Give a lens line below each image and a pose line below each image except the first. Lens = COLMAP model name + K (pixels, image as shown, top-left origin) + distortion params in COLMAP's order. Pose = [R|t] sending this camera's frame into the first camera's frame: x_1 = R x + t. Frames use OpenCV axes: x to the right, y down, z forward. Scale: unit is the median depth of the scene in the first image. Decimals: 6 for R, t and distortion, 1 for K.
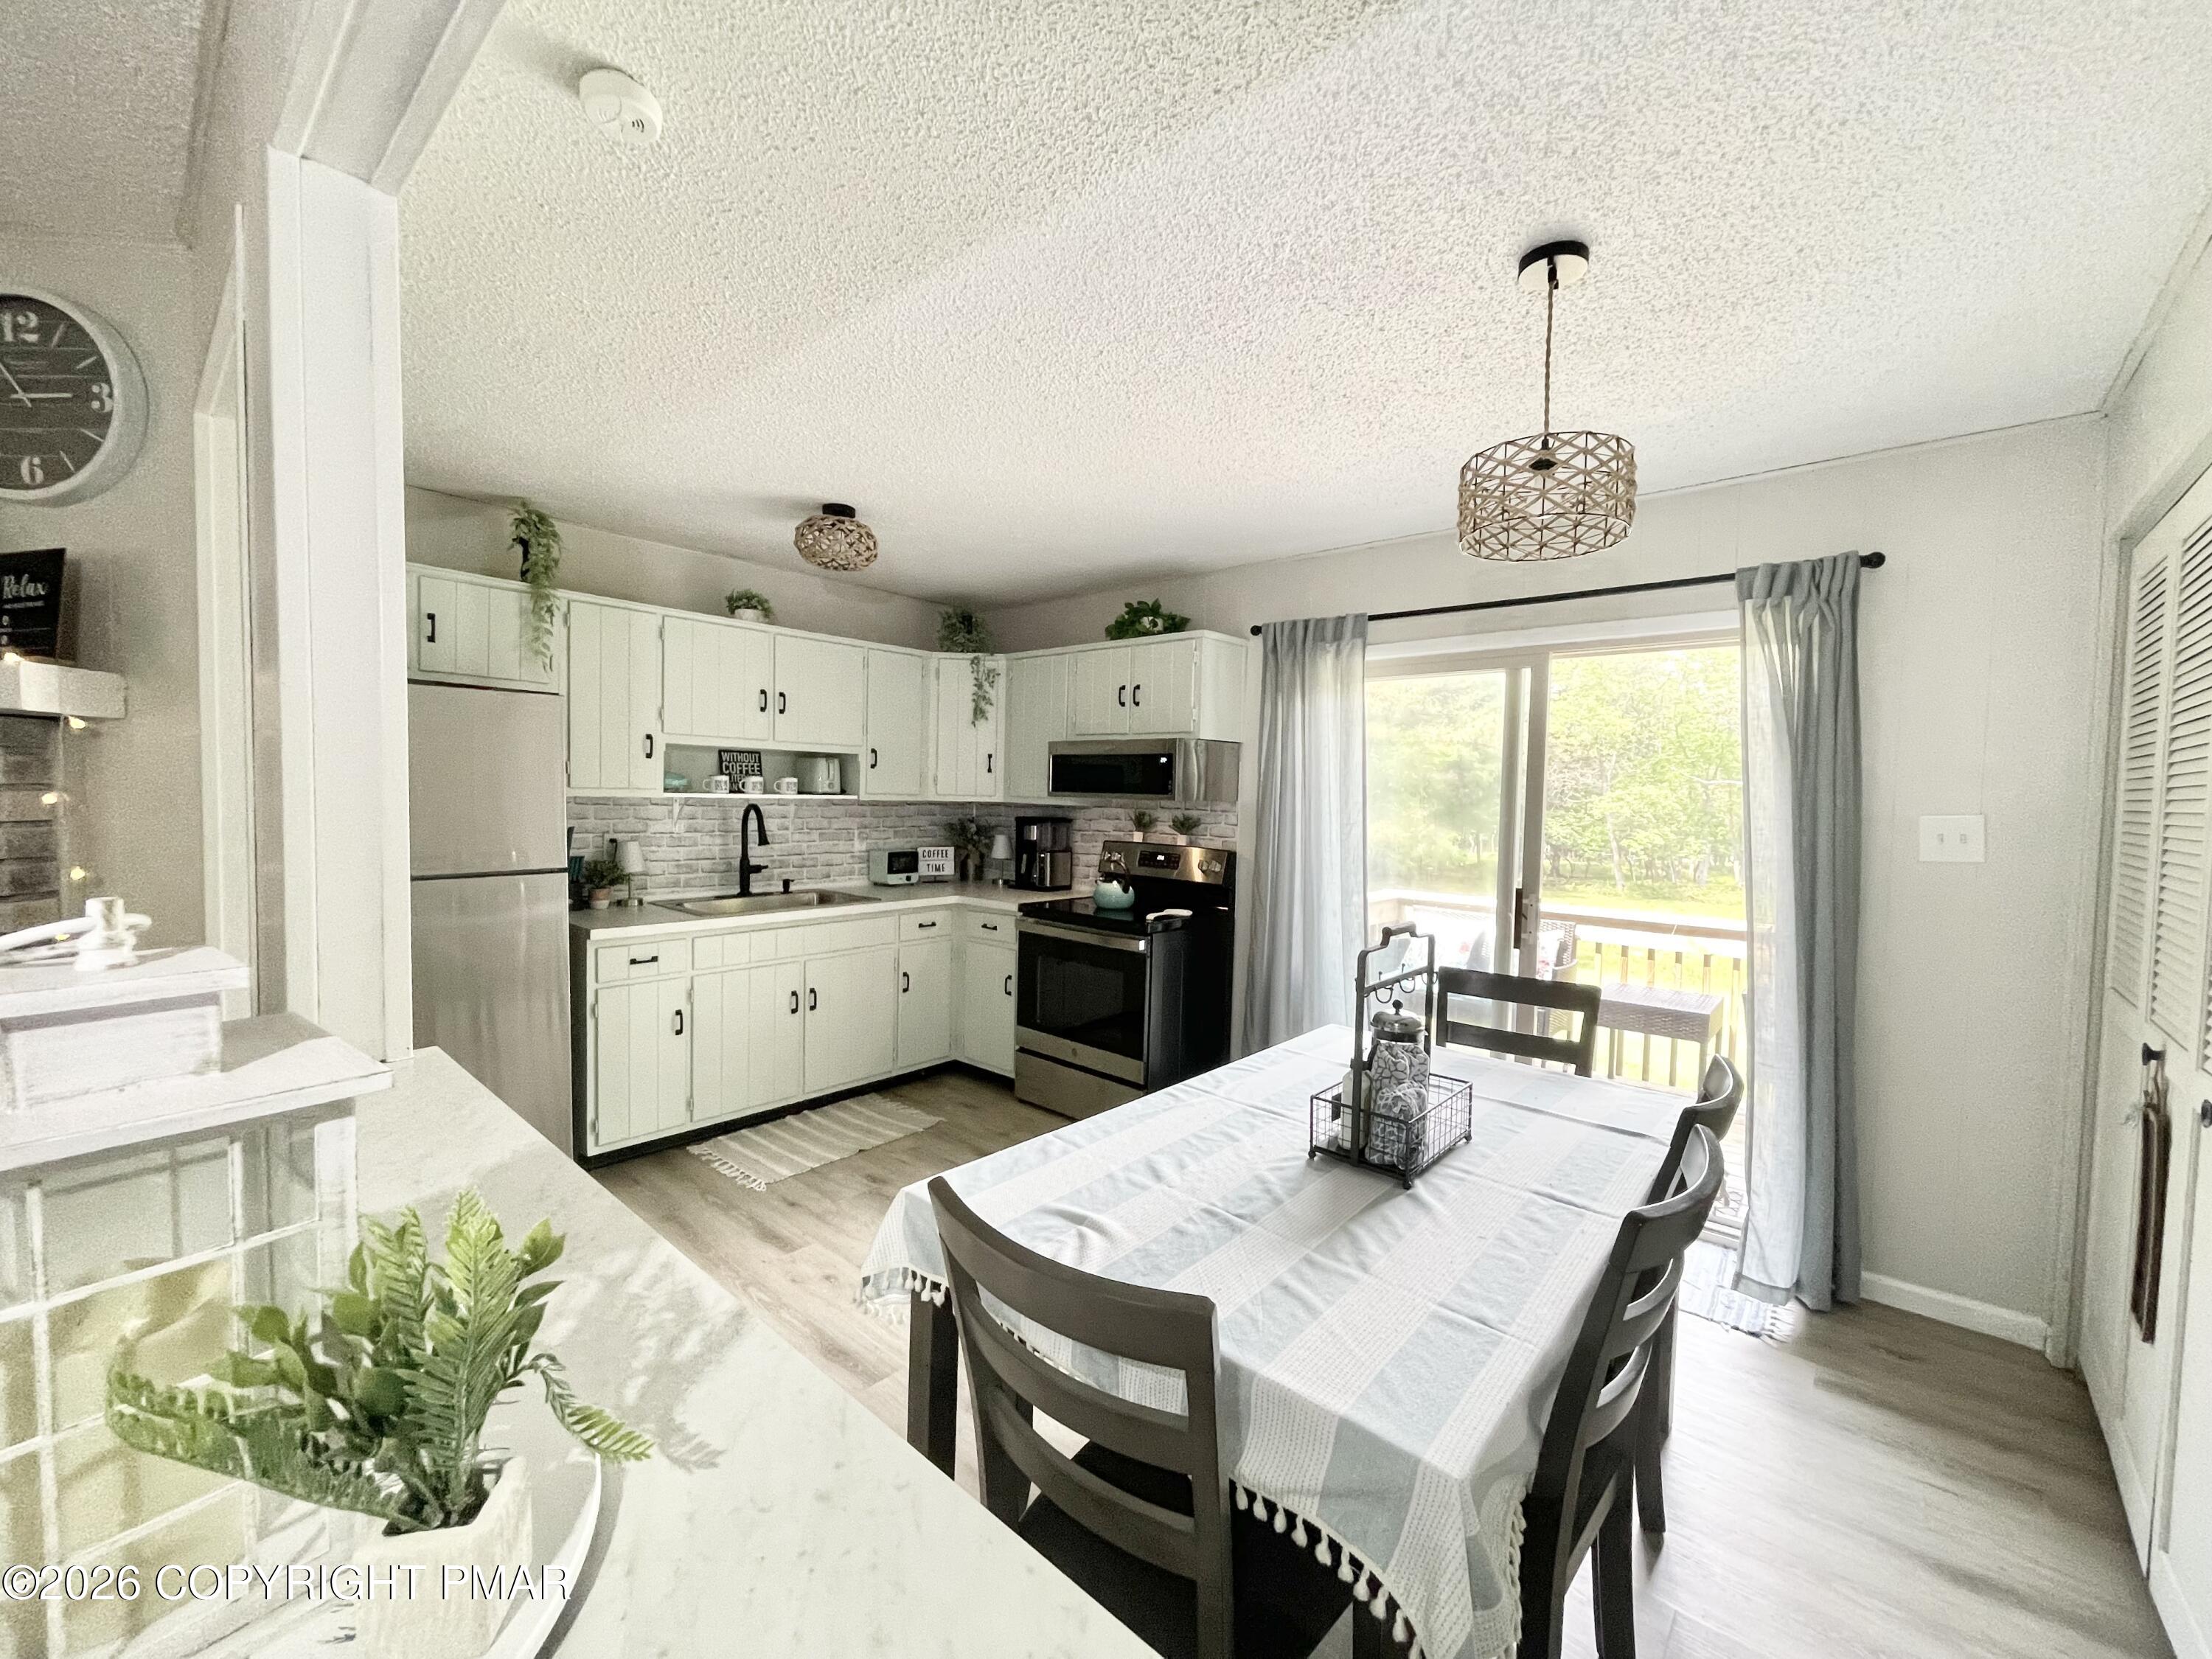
lens RADIAL K [[893.8, 0, 1098.8], [0, 893.8, 828.7], [0, 0, 1]] dist [0.003312, -0.000280]
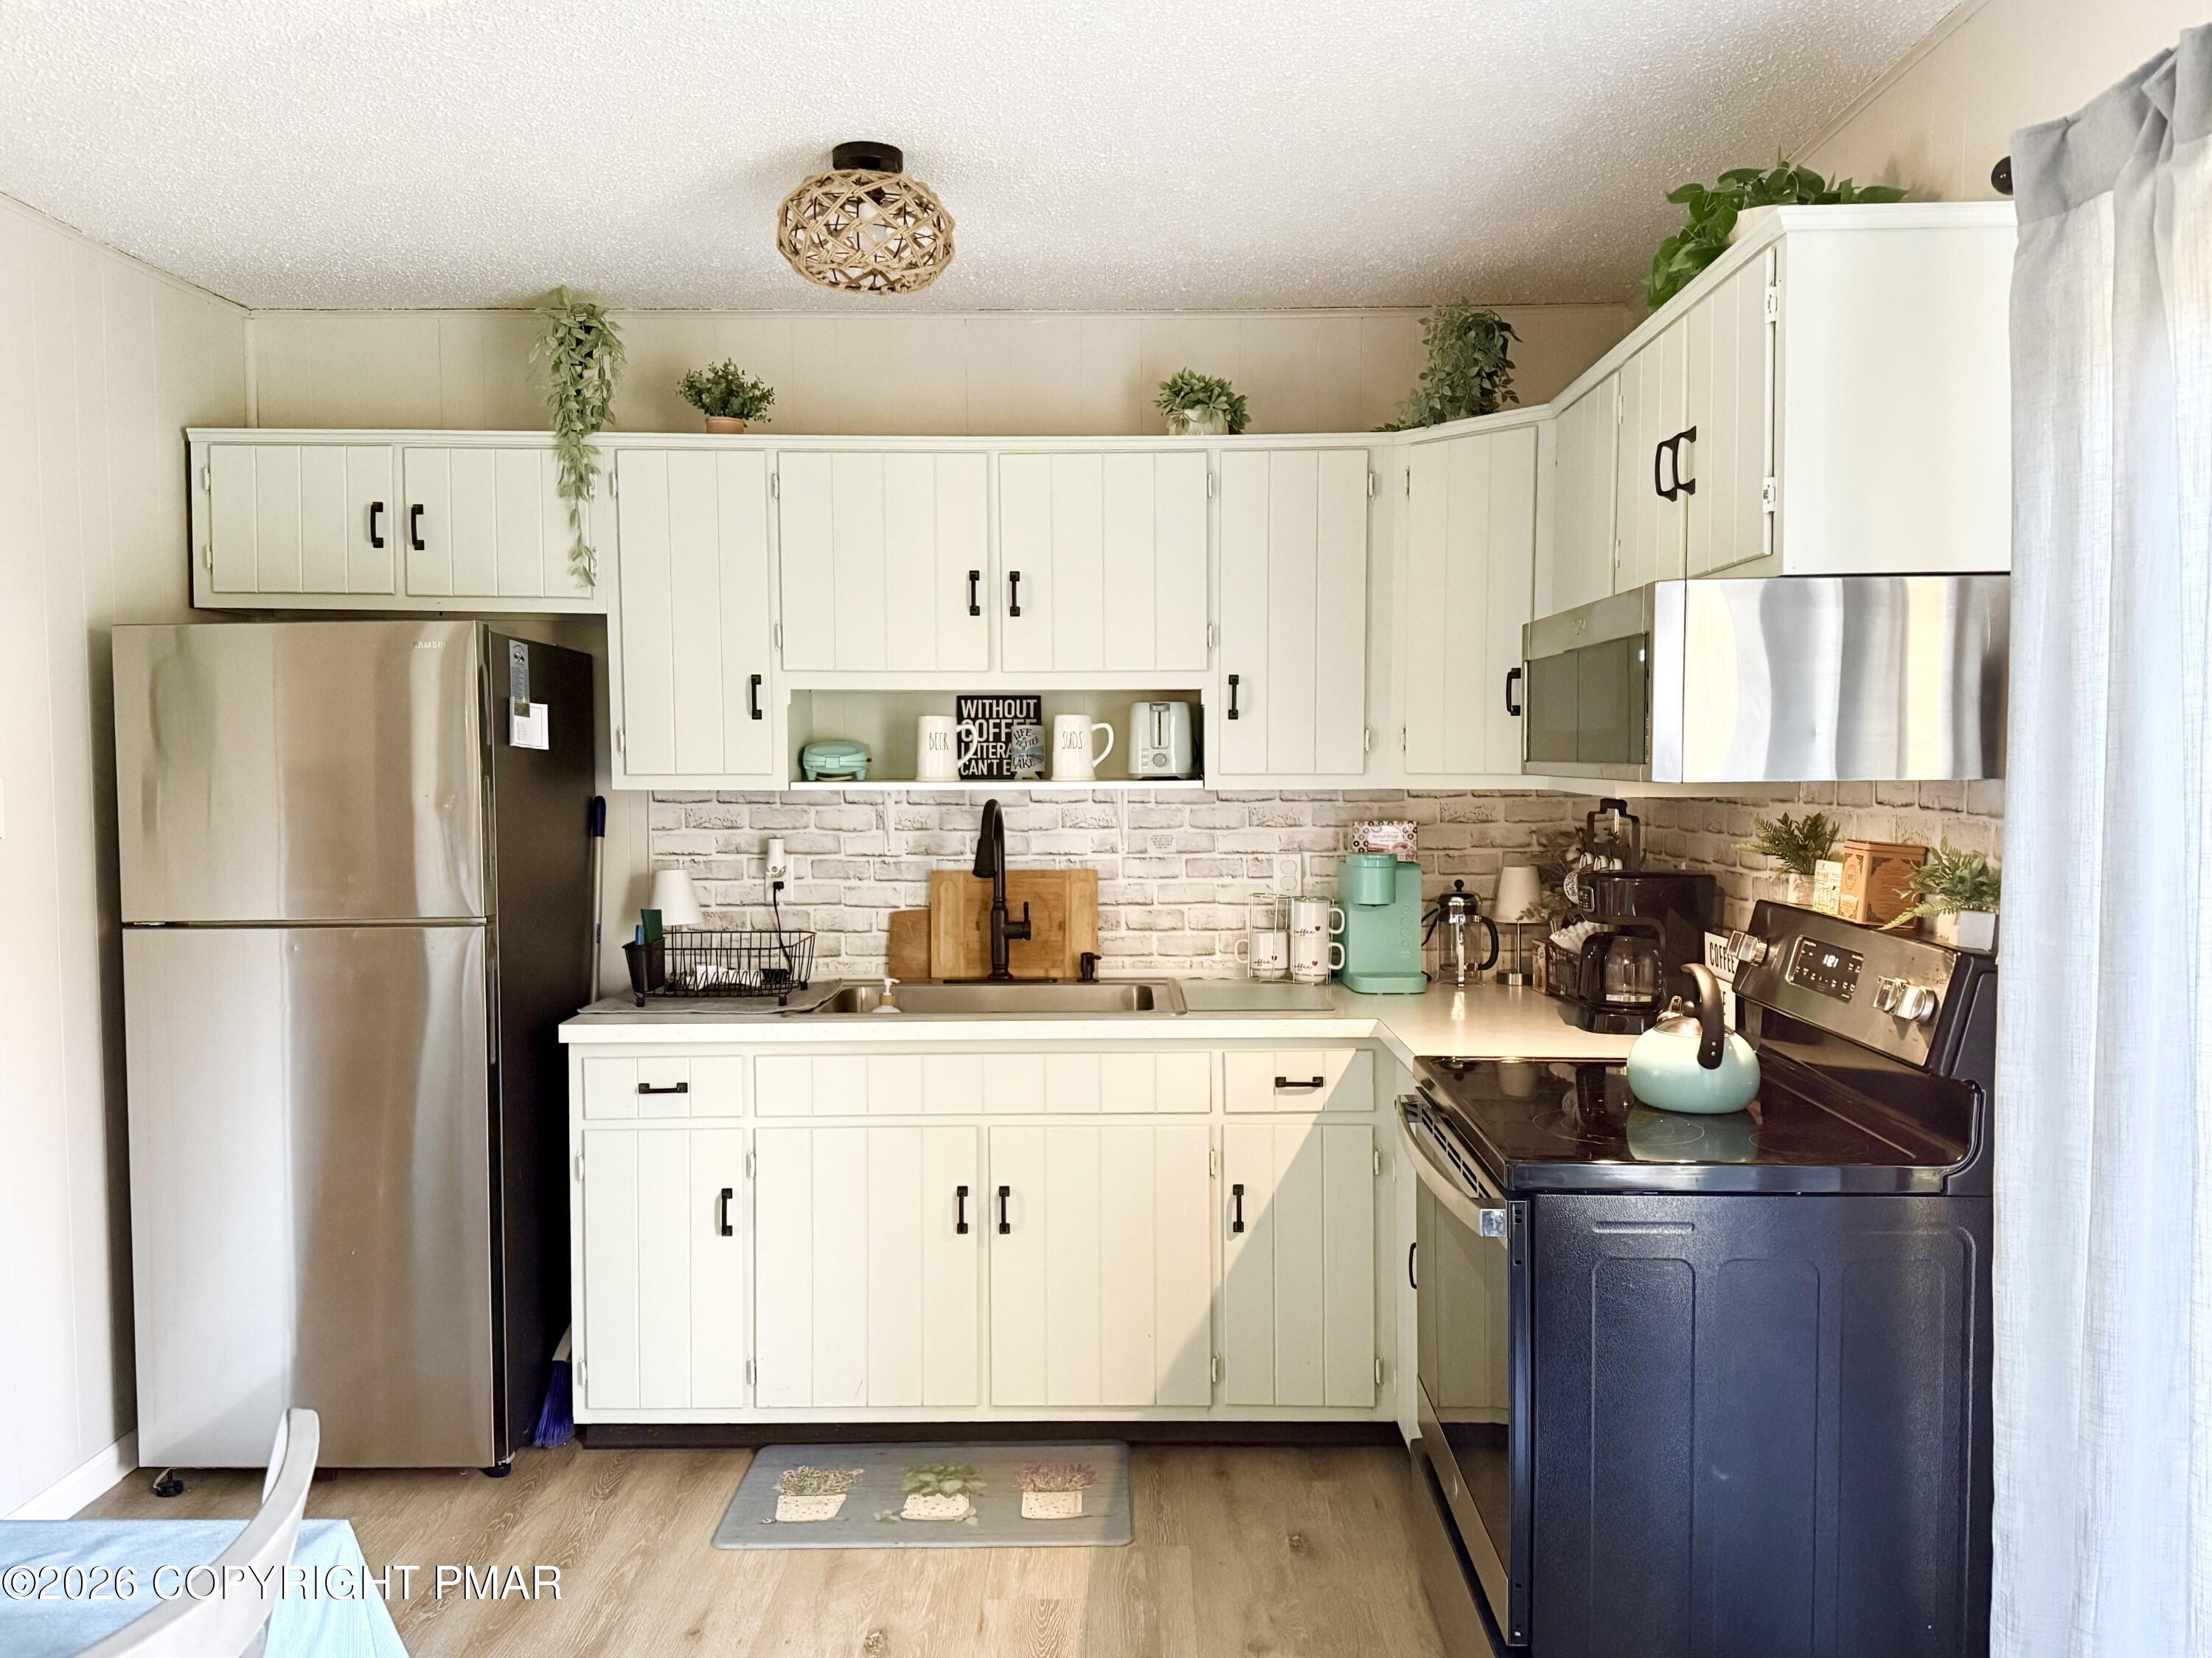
lens RADIAL K [[1649.5, 0, 1115.9], [0, 1649.5, 843.4], [0, 0, 1]] dist [0.042989, -0.001335]
pose [[0.675895, 0.012270, -0.736896, 0.346408], [-0.013431, 0.999900, 0.004331, -0.008502], [0.736875, 0.006970, 0.675993, 0.425756]]
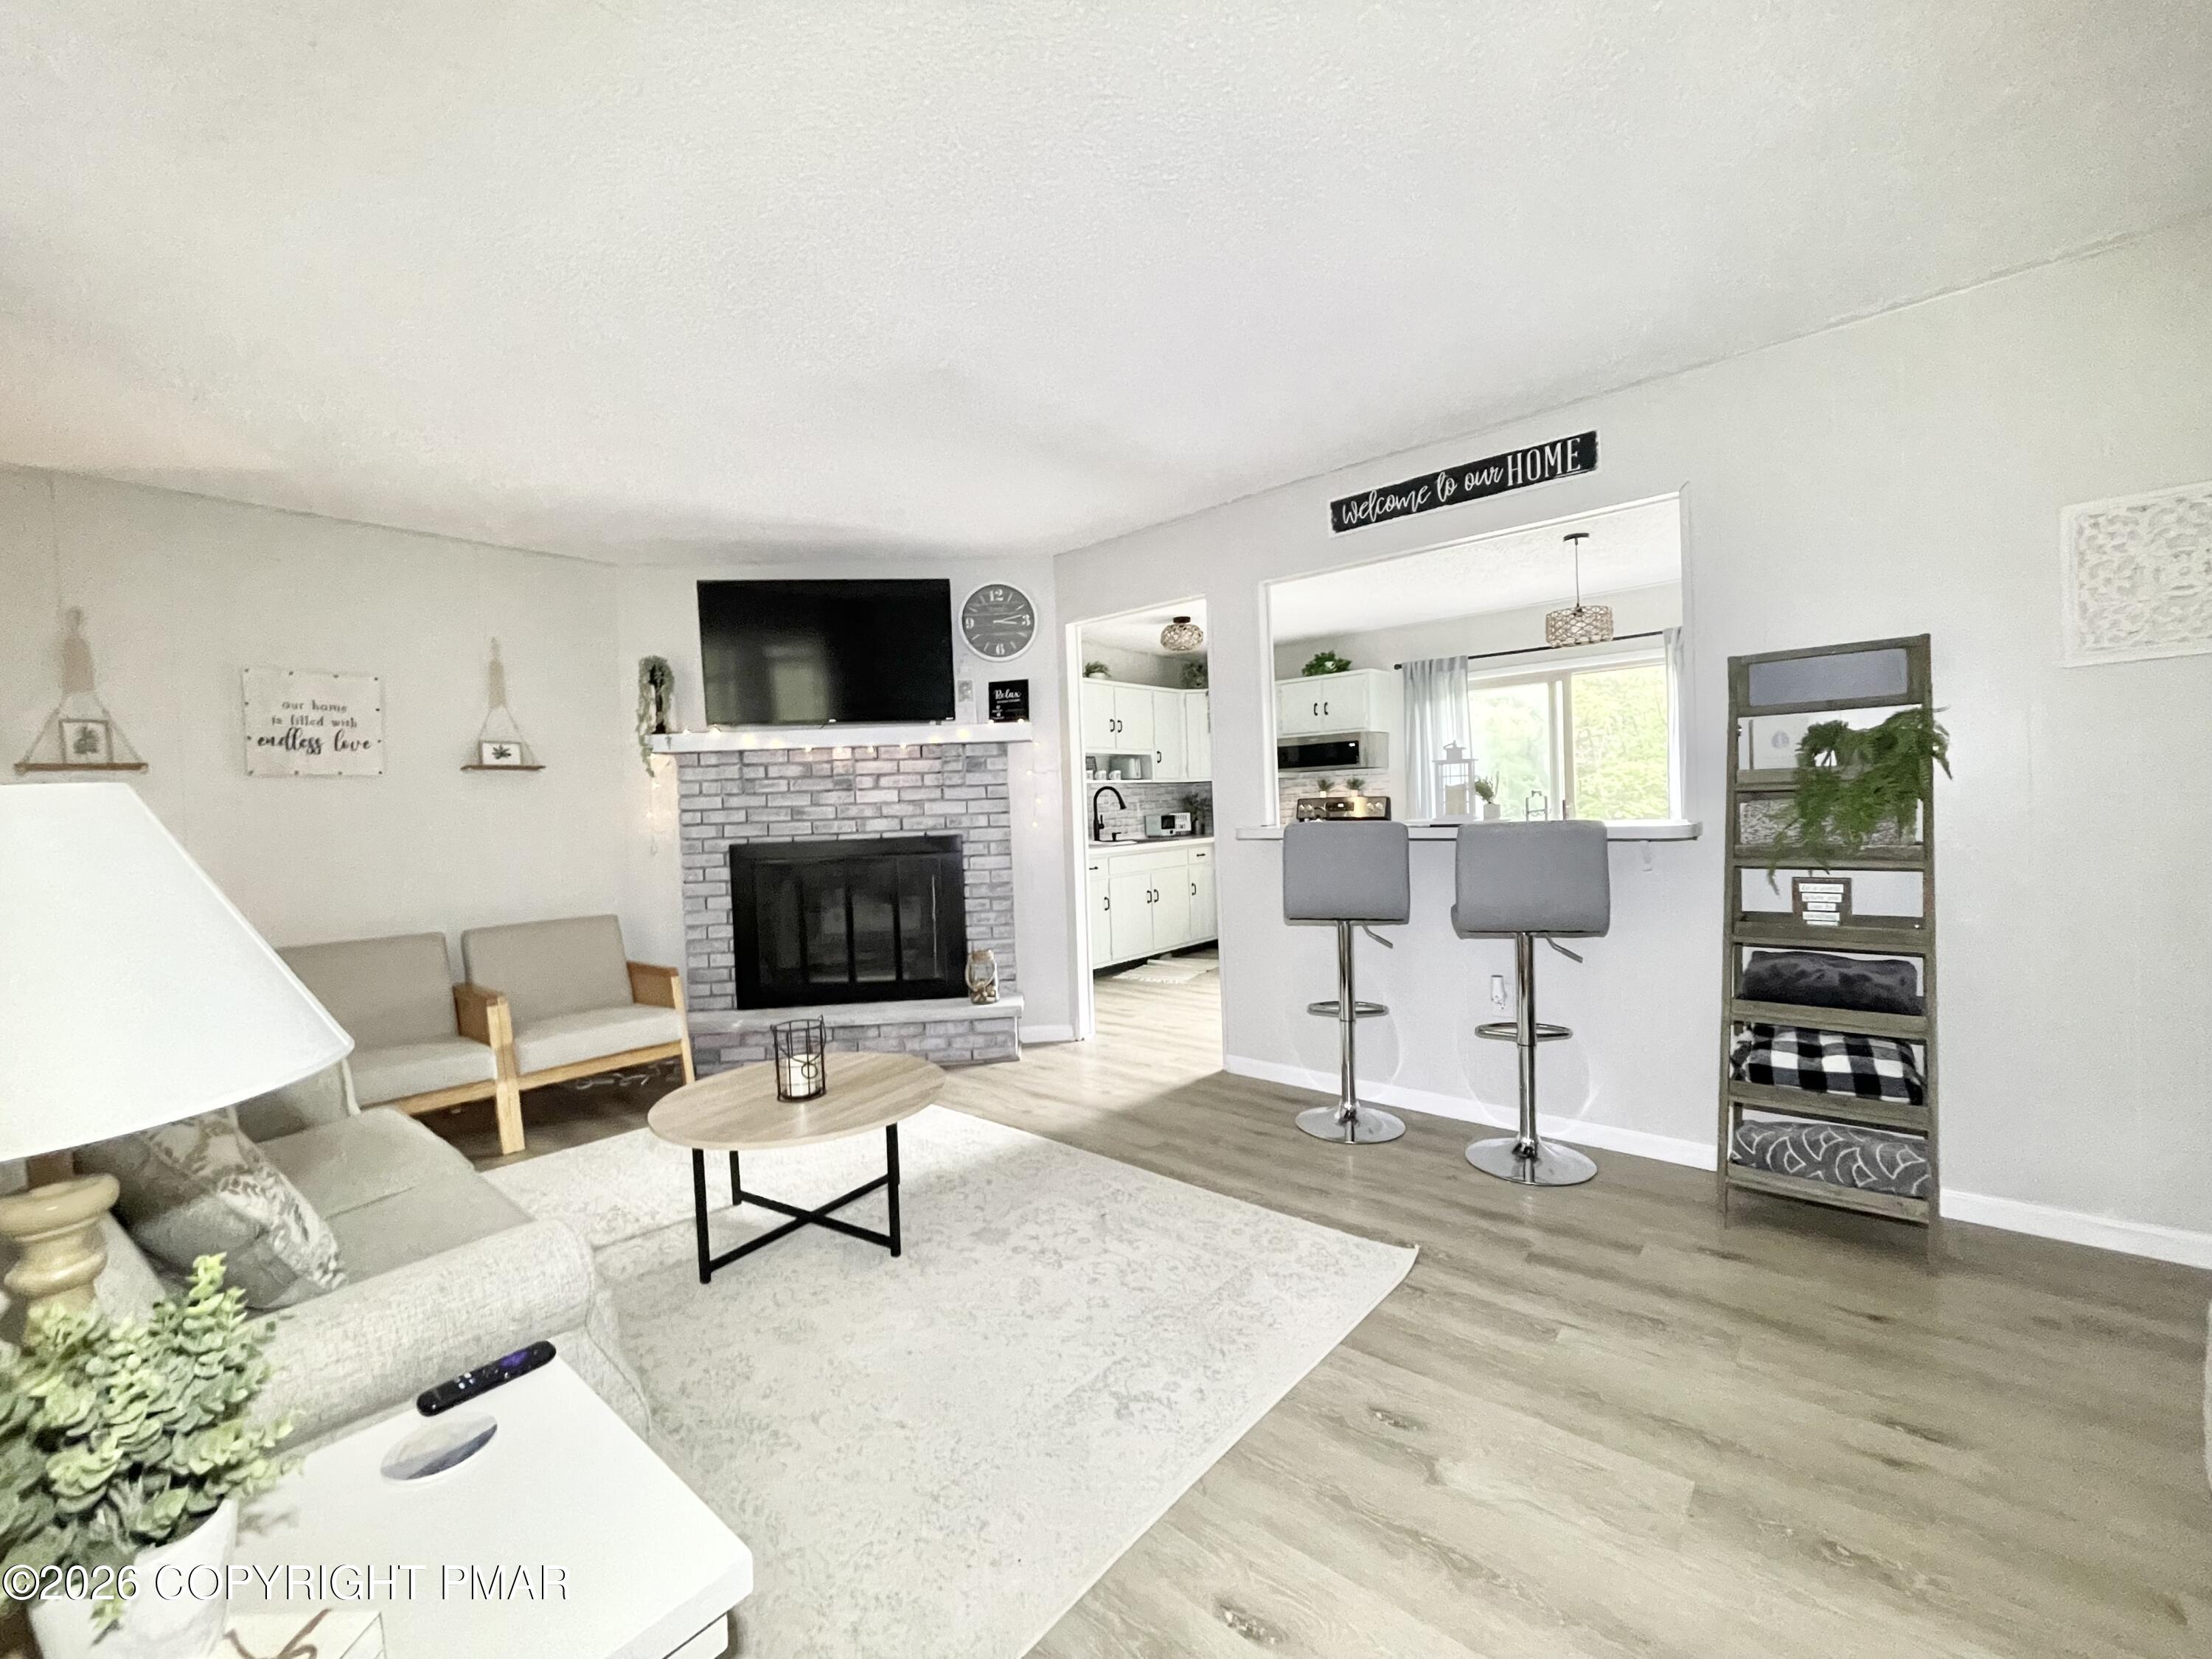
lens RADIAL K [[893.8, 0, 1103.4], [0, 893.8, 832.3], [0, 0, 1]] dist [0.003312, -0.000280]
pose [[0.998013, -0.062251, 0.009749, -0.407291], [0.062342, 0.998011, -0.009318, 0.073792], [-0.009150, 0.009907, 0.999909, -0.683678]]
